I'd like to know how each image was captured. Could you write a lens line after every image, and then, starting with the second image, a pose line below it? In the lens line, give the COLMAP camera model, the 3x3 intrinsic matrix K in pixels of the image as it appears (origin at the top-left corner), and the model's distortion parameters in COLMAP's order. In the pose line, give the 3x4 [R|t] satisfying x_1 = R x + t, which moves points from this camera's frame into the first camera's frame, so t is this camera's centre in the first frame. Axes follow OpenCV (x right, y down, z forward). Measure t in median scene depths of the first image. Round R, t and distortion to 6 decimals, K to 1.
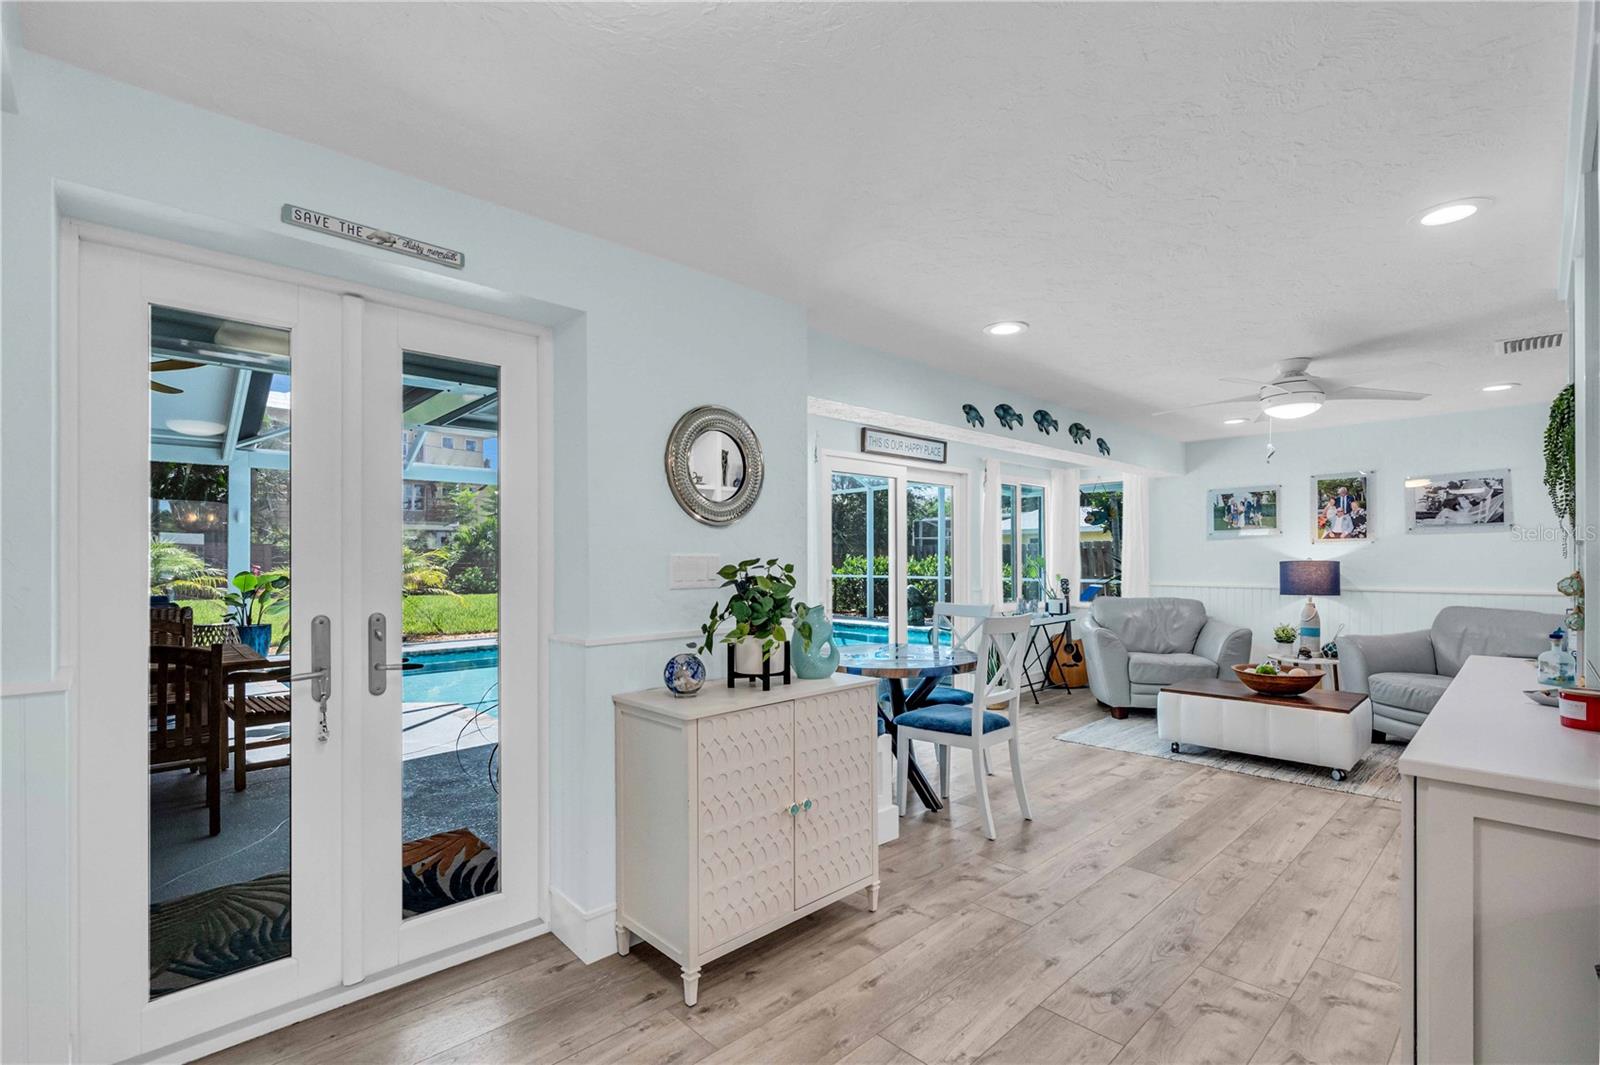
lens RADIAL K [[732.1, 0, 798.5], [0, 732.1, 555.5], [0, 0, 1]] dist [-0.005232, 0.001647]
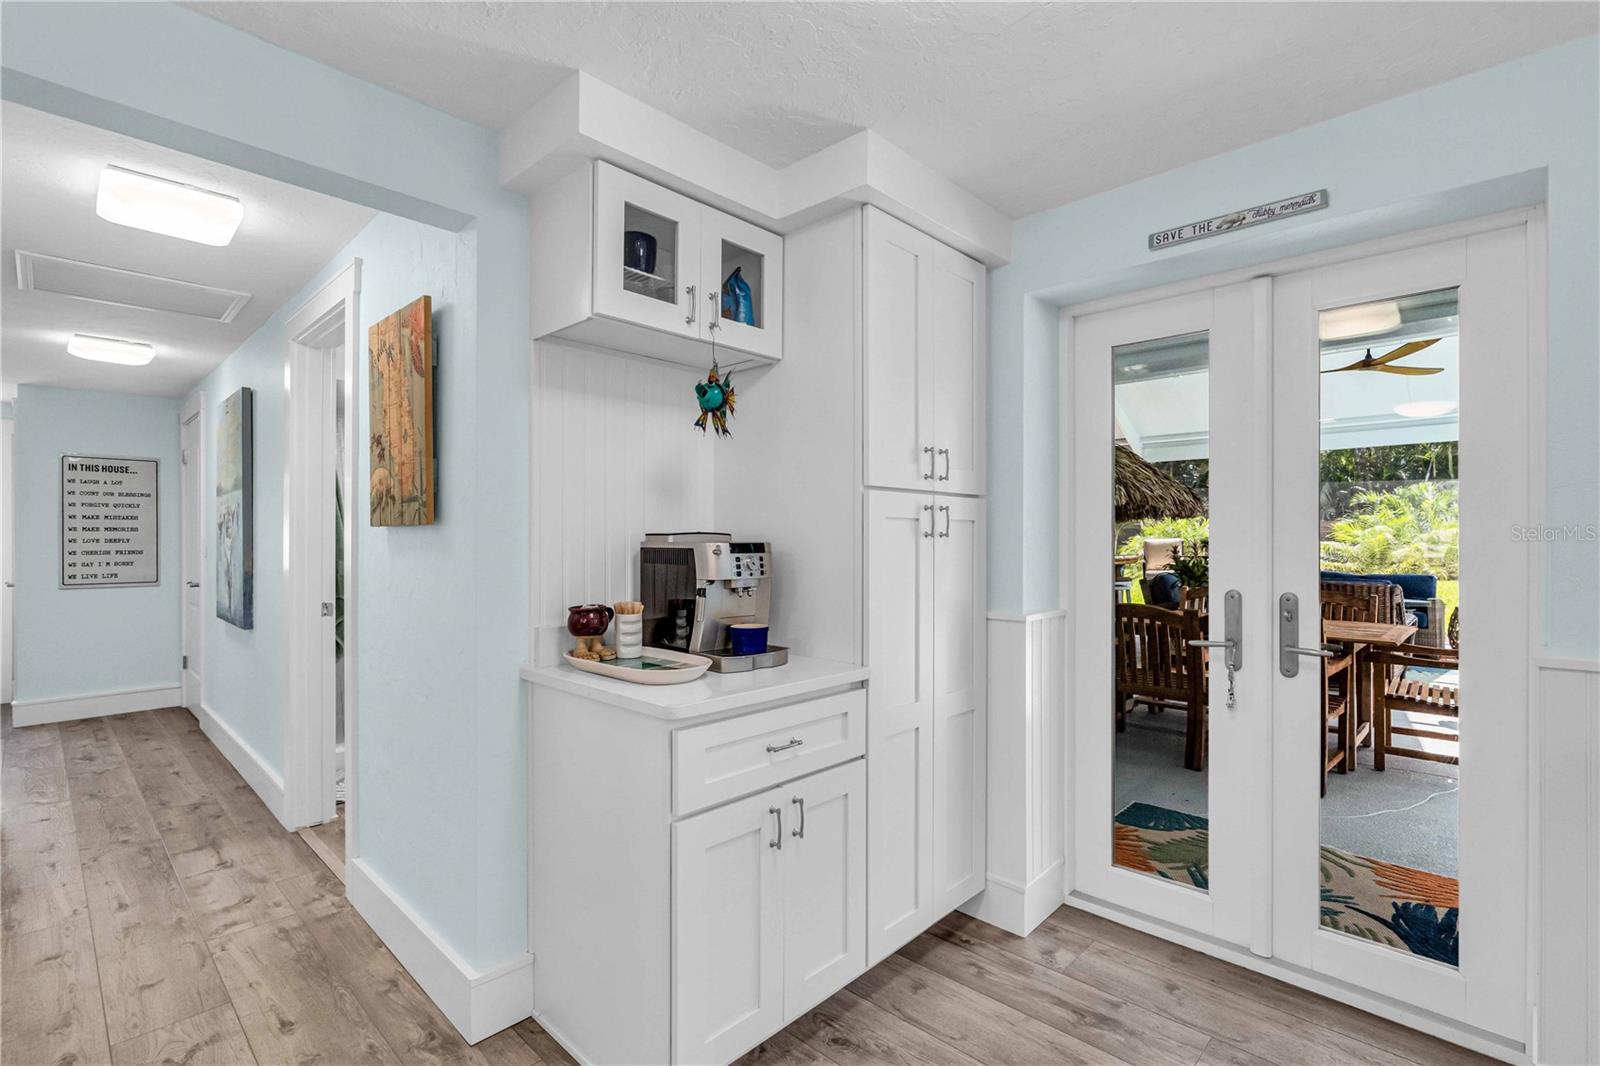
lens RADIAL K [[732.1, 0, 809.3], [0, 732.1, 539.7], [0, 0, 1]] dist [-0.005232, 0.001647]
pose [[0.052888, 0.001980, -0.998598, 0.164403], [0.002587, 0.999994, 0.002120, 0.001964], [0.998597, -0.002695, 0.052882, 0.142920]]
